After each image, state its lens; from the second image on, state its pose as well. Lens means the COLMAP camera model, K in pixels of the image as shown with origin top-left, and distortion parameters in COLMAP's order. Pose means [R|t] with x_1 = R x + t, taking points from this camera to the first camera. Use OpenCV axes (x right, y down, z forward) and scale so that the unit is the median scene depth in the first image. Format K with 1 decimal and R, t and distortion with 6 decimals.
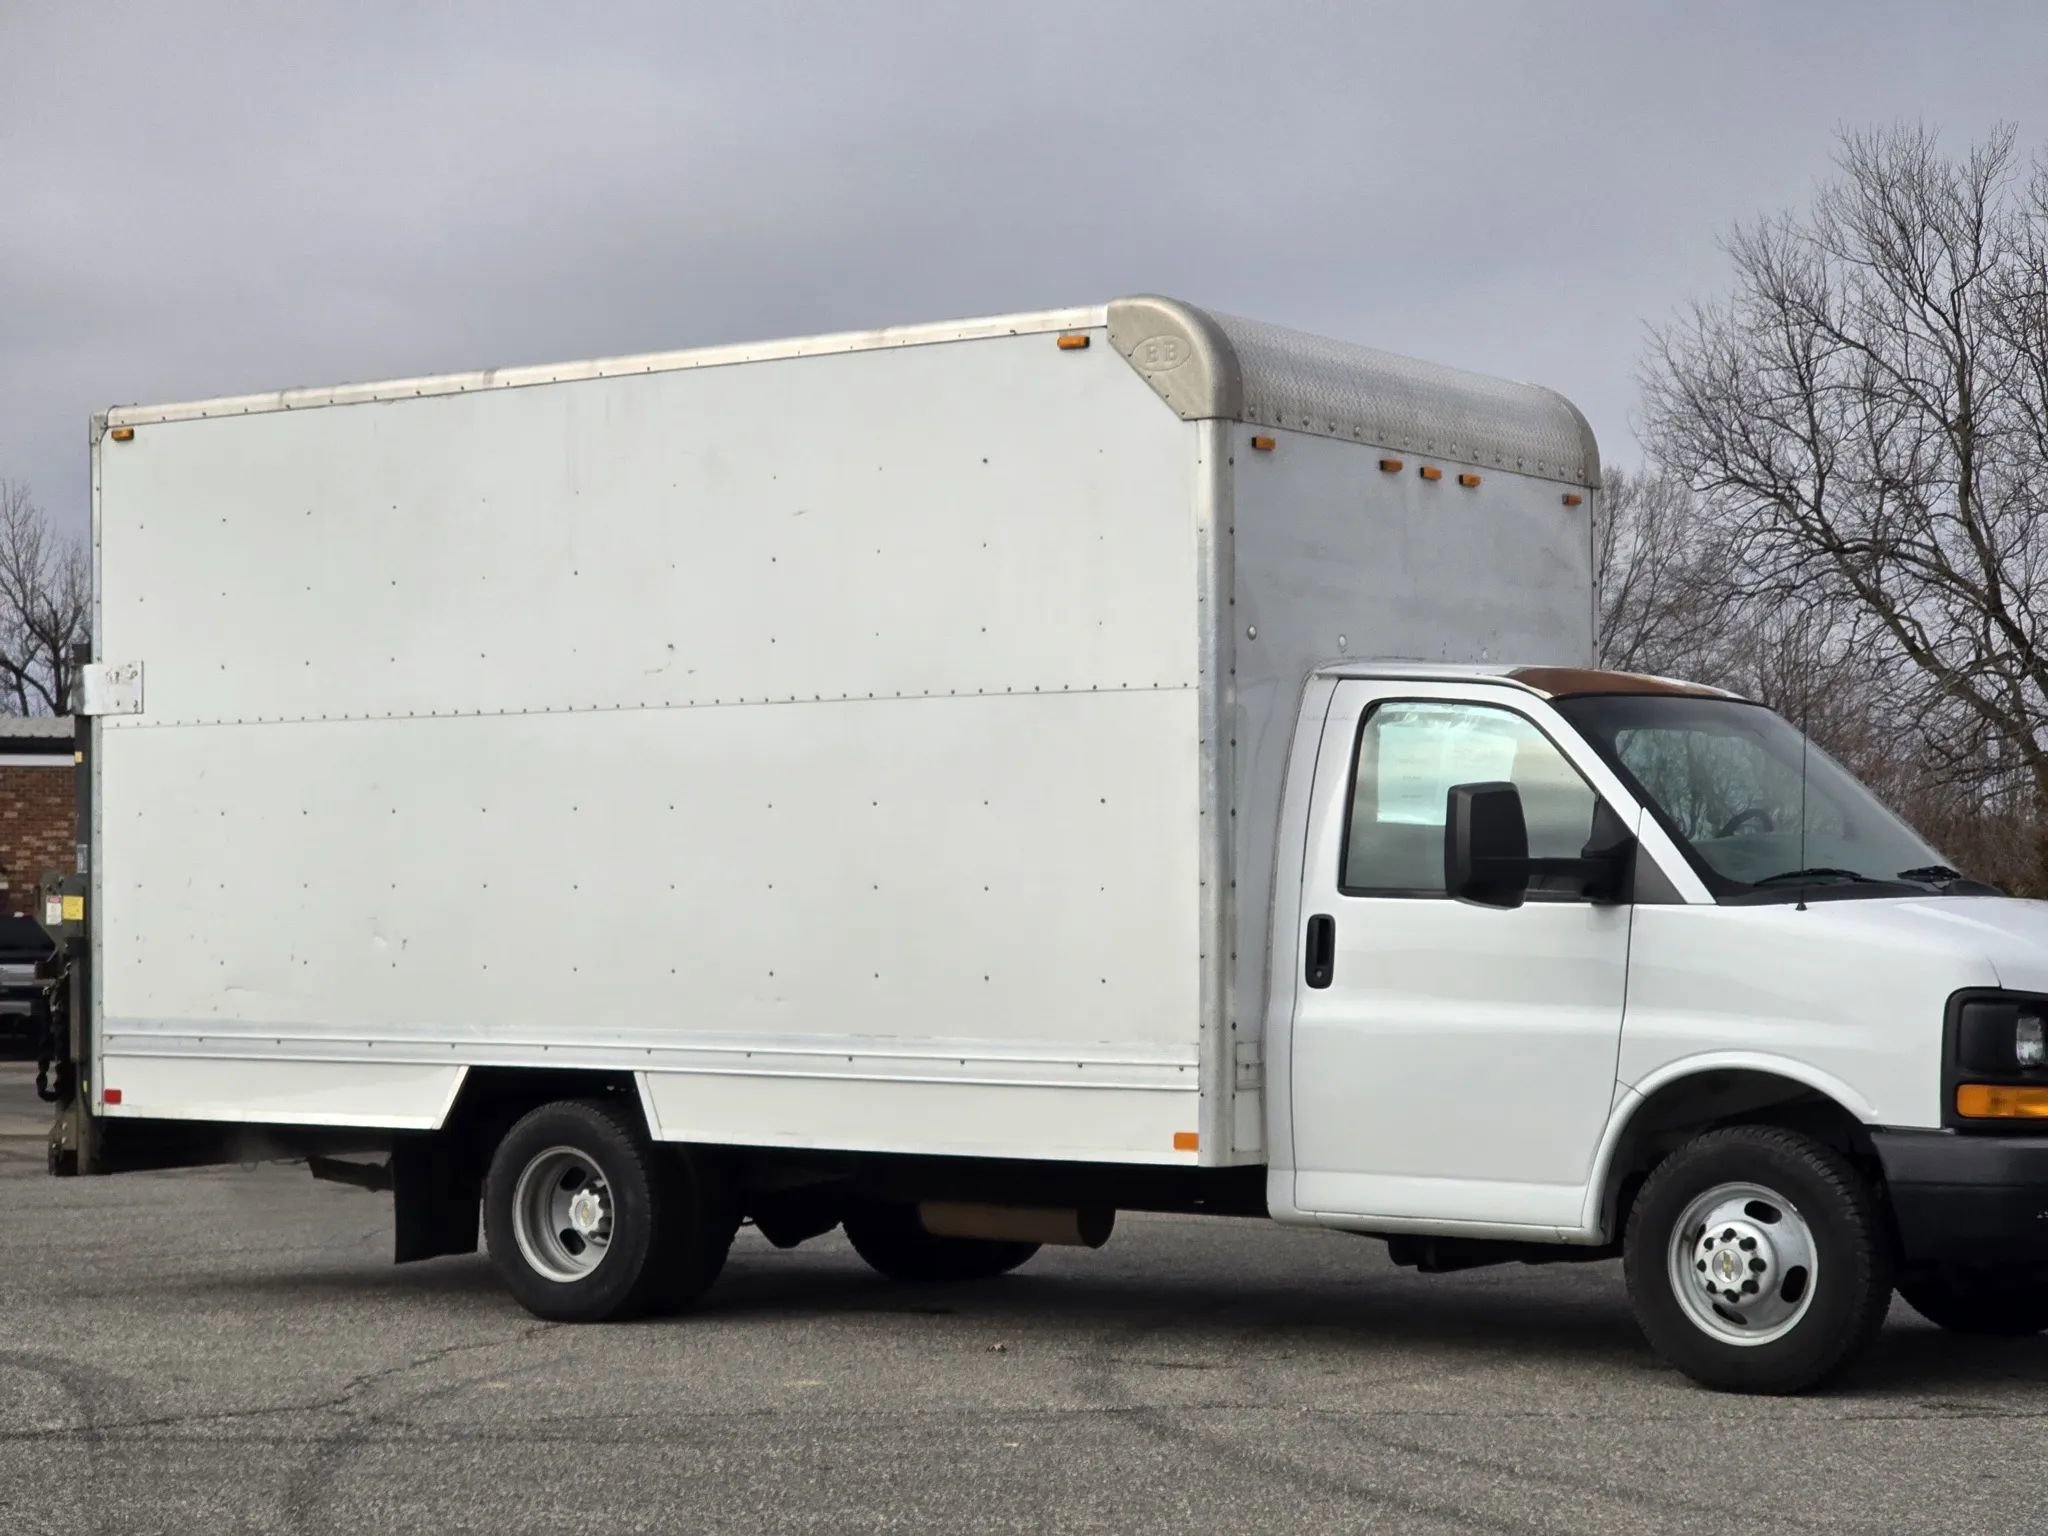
lens RADIAL K [[3905.1, 0, 1024.0], [0, 3905.1, 768.0], [0, 0, 1]] dist [-0.363470, 3.810367]
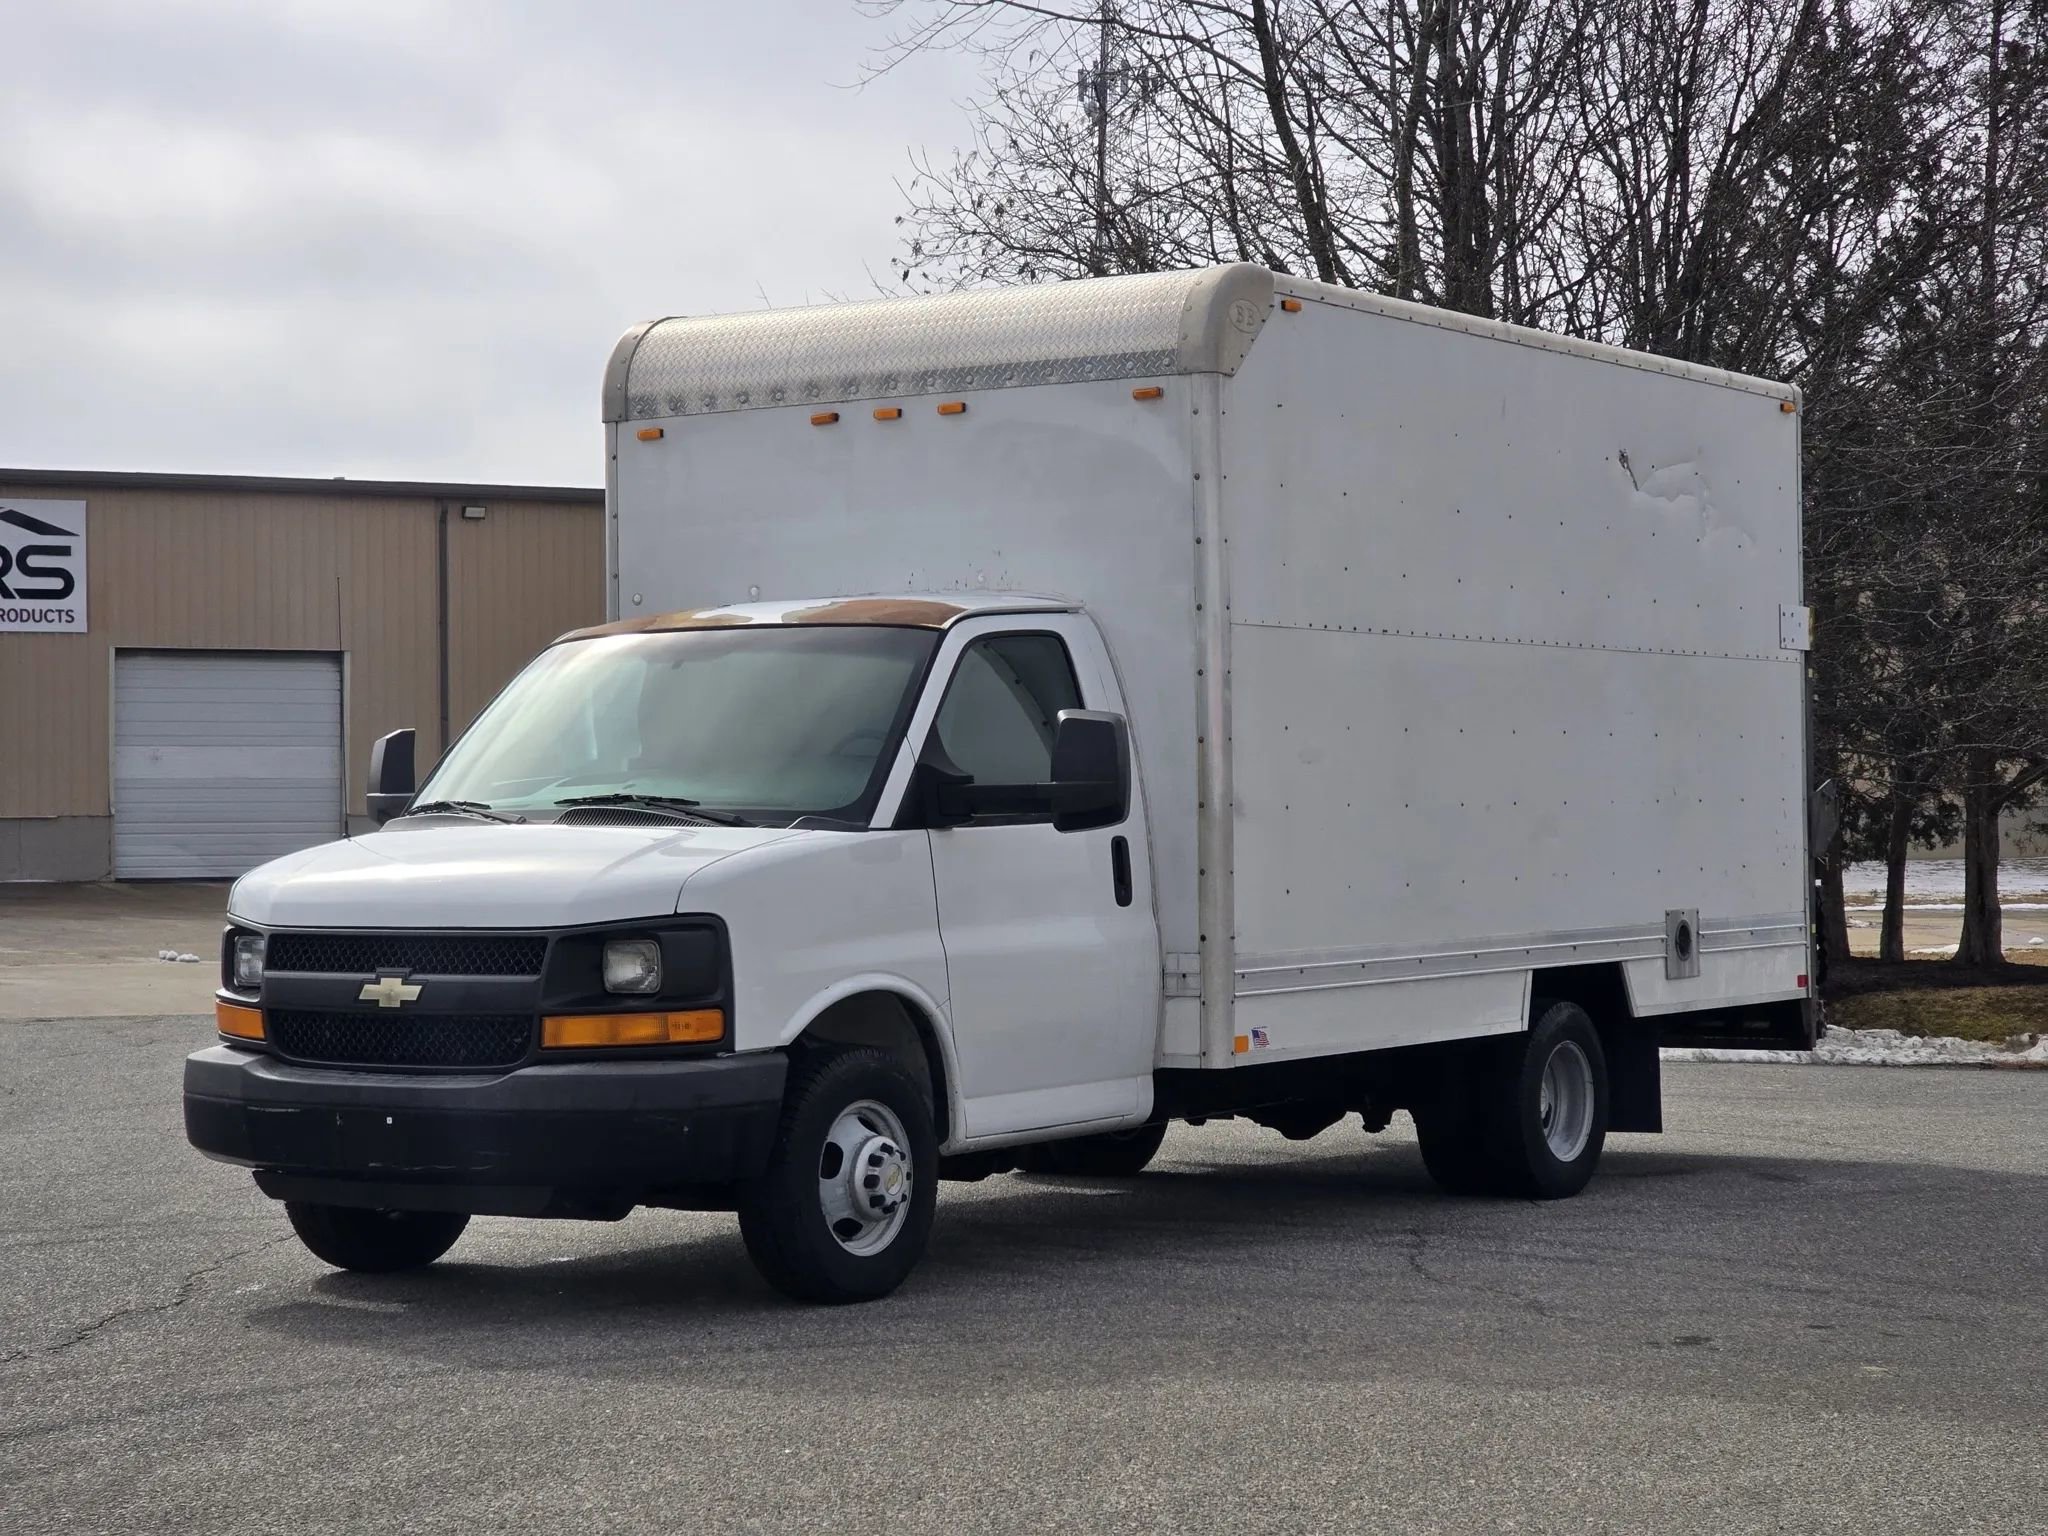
lens RADIAL K [[3910.3, 0, 1024.5], [0, 3910.3, 572.6], [0, 0, 1]] dist [-0.349772, 4.122649]
pose [[0.042966, -0.061819, -0.997162, 1.244679], [0.044225, 0.997223, -0.059918, 0.033360], [0.998097, -0.041525, 0.045581, 1.072789]]
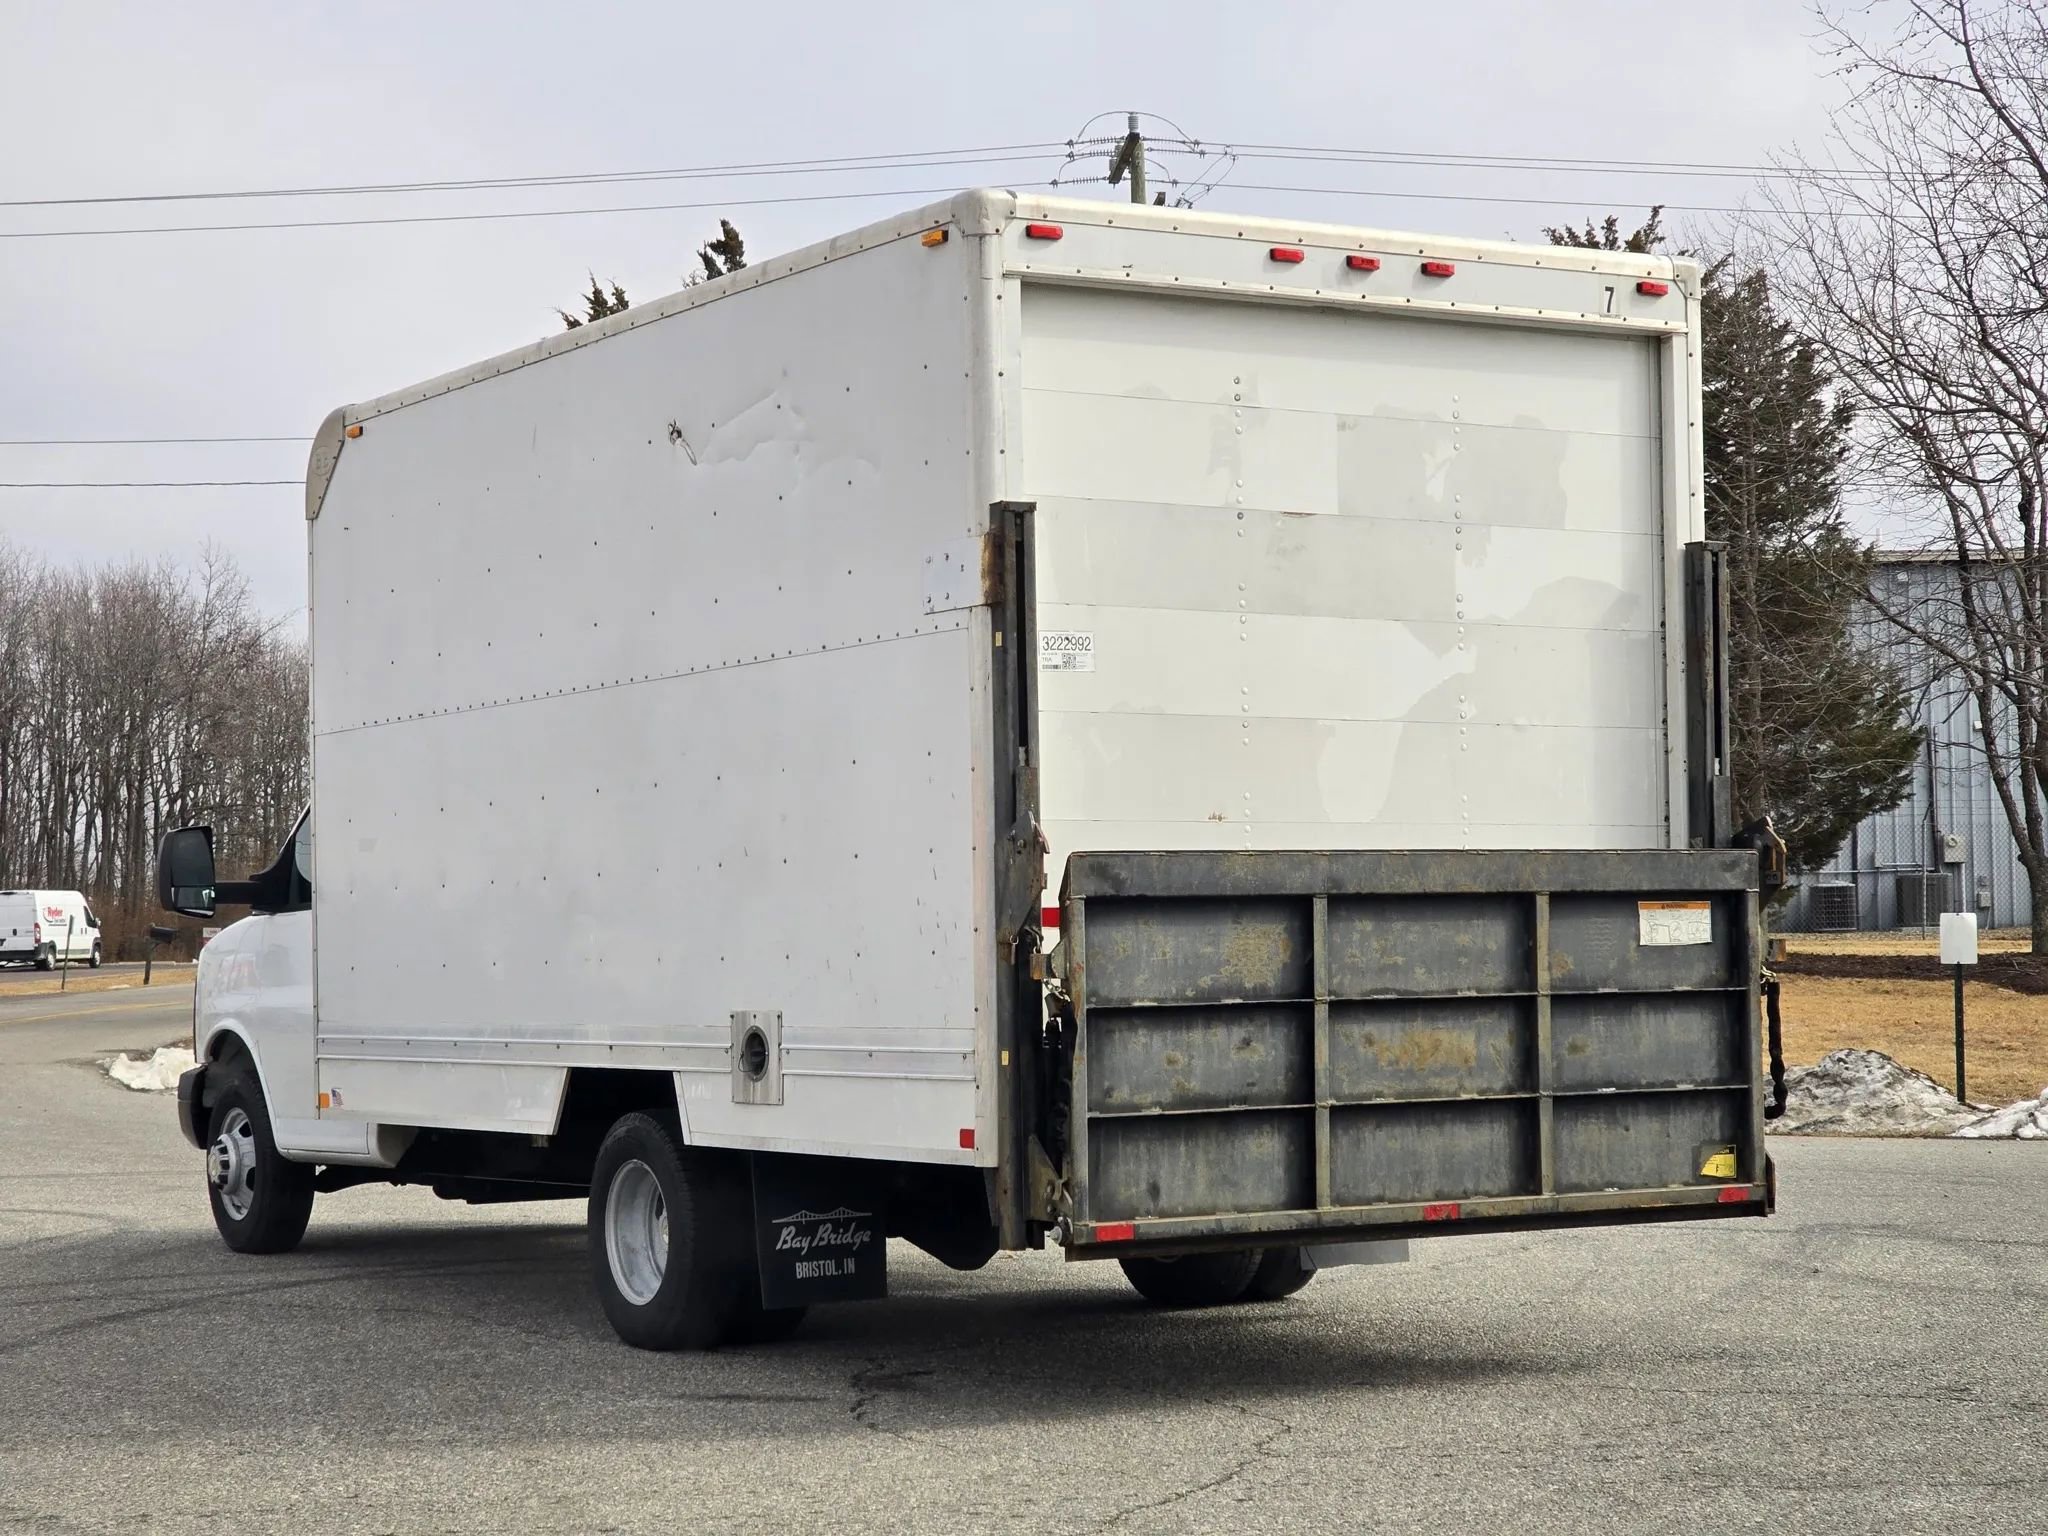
lens RADIAL K [[3825.0, 0, 1024.0], [0, 3825.0, 768.0], [0, 0, 1]] dist [-0.354990, 6.832752]
pose [[-0.934733, 0.033179, 0.353798, -0.485828], [0.008381, 0.997413, -0.071394, 0.087000], [-0.355252, -0.063769, -0.932593, 2.230212]]
